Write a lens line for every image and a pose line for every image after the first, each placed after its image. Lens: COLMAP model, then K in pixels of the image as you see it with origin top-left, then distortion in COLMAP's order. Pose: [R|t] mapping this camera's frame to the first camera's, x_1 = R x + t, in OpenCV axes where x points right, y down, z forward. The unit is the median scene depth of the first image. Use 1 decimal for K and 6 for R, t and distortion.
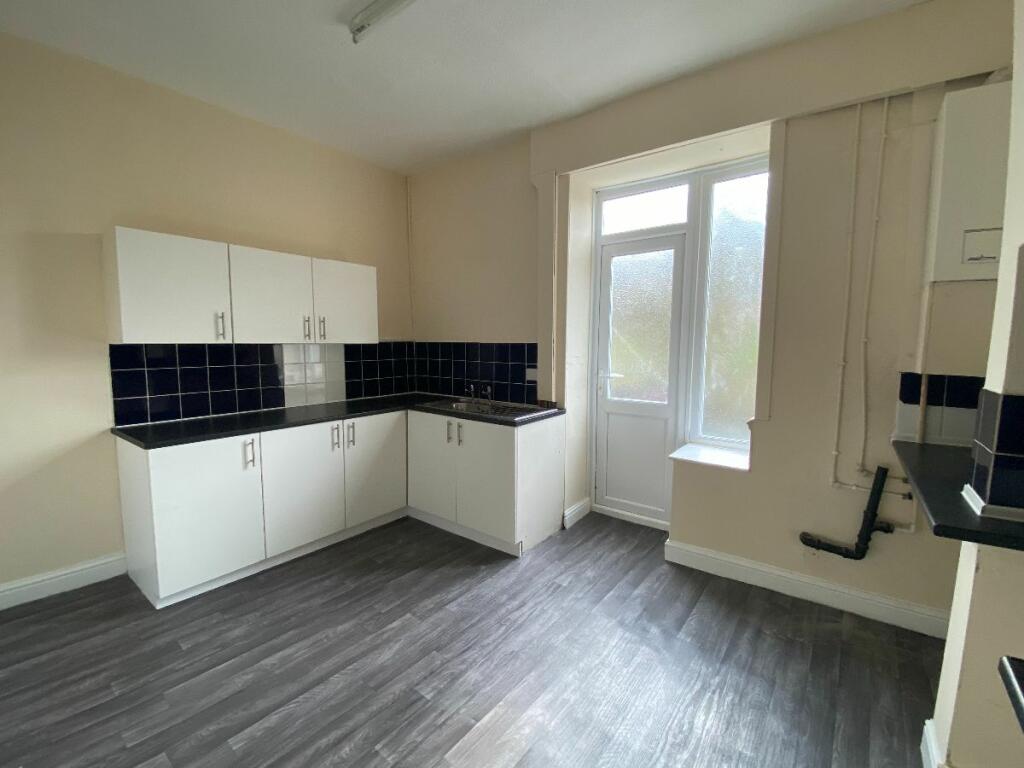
lens RADIAL K [[439.8, 0, 504.7], [0, 439.8, 384.1], [0, 0, 1]] dist [0.009189, -0.001709]
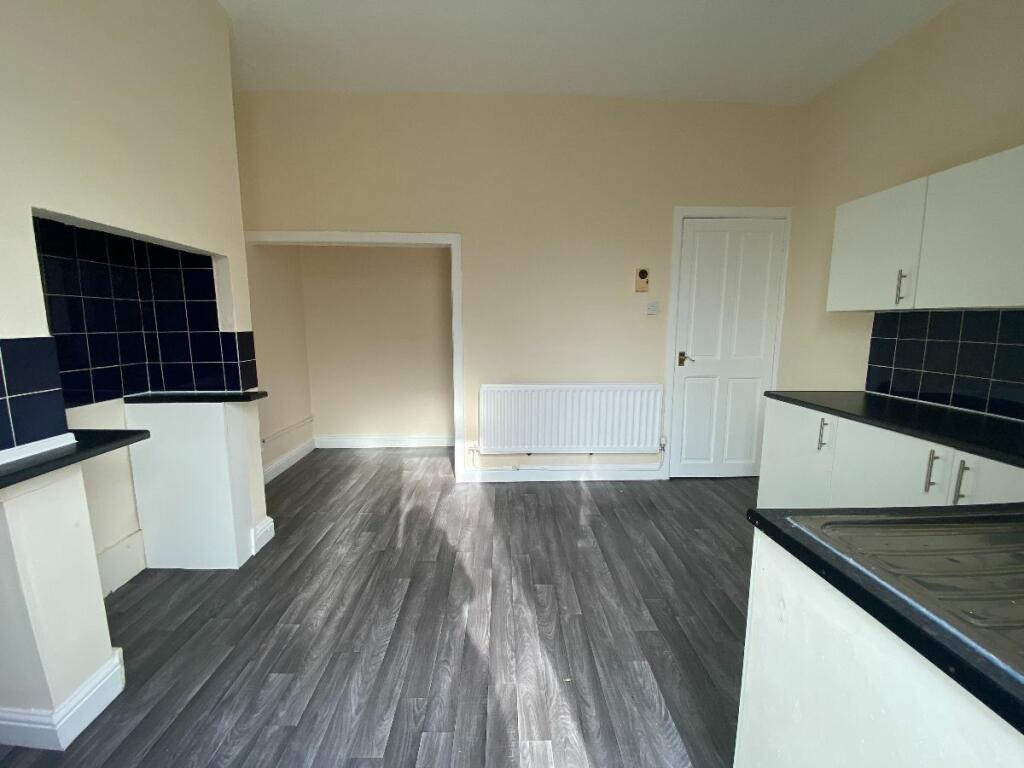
lens RADIAL K [[406.5, 0, 511.0], [0, 406.5, 380.1], [0, 0, 1]] dist [-0.002368, -0.000175]
pose [[-0.768641, 0.072538, -0.635555, 0.474944], [-0.070679, 0.977836, 0.197083, -0.076252], [0.635764, 0.196406, -0.746477, 1.386125]]
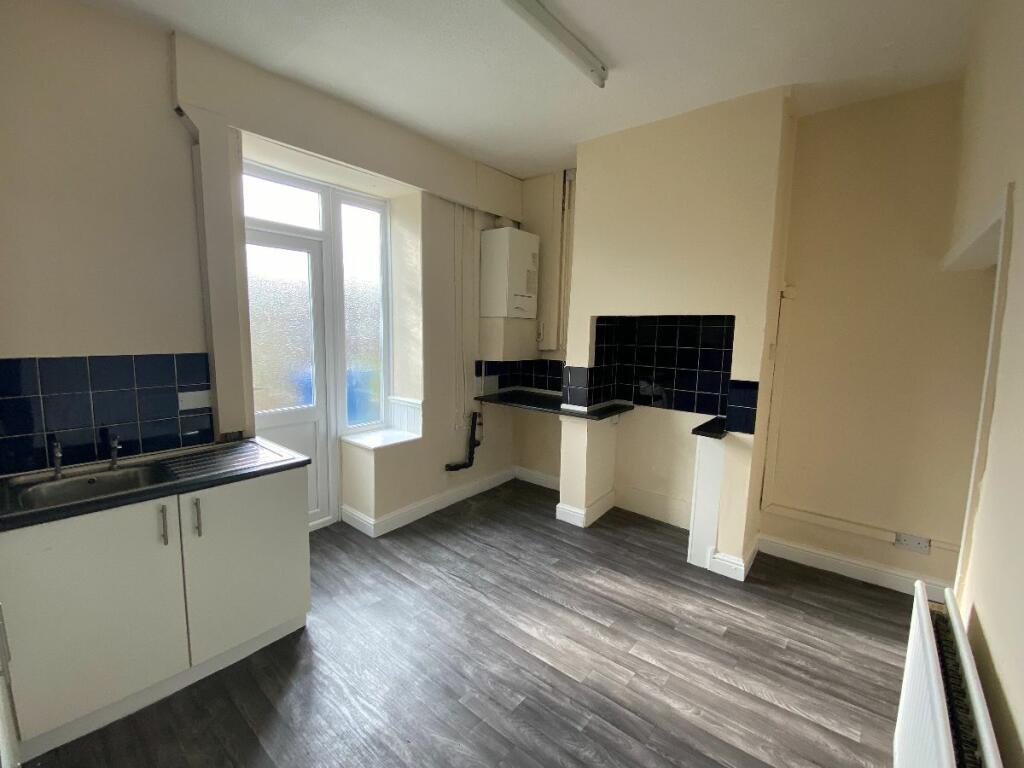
lens RADIAL K [[439.8, 0, 505.2], [0, 439.8, 384.7], [0, 0, 1]] dist [0.009189, -0.001709]
pose [[0.043310, -0.133479, 0.990105, -0.918590], [0.082080, 0.988160, 0.129626, -0.148427], [-0.995684, 0.075654, 0.053753, 0.753360]]
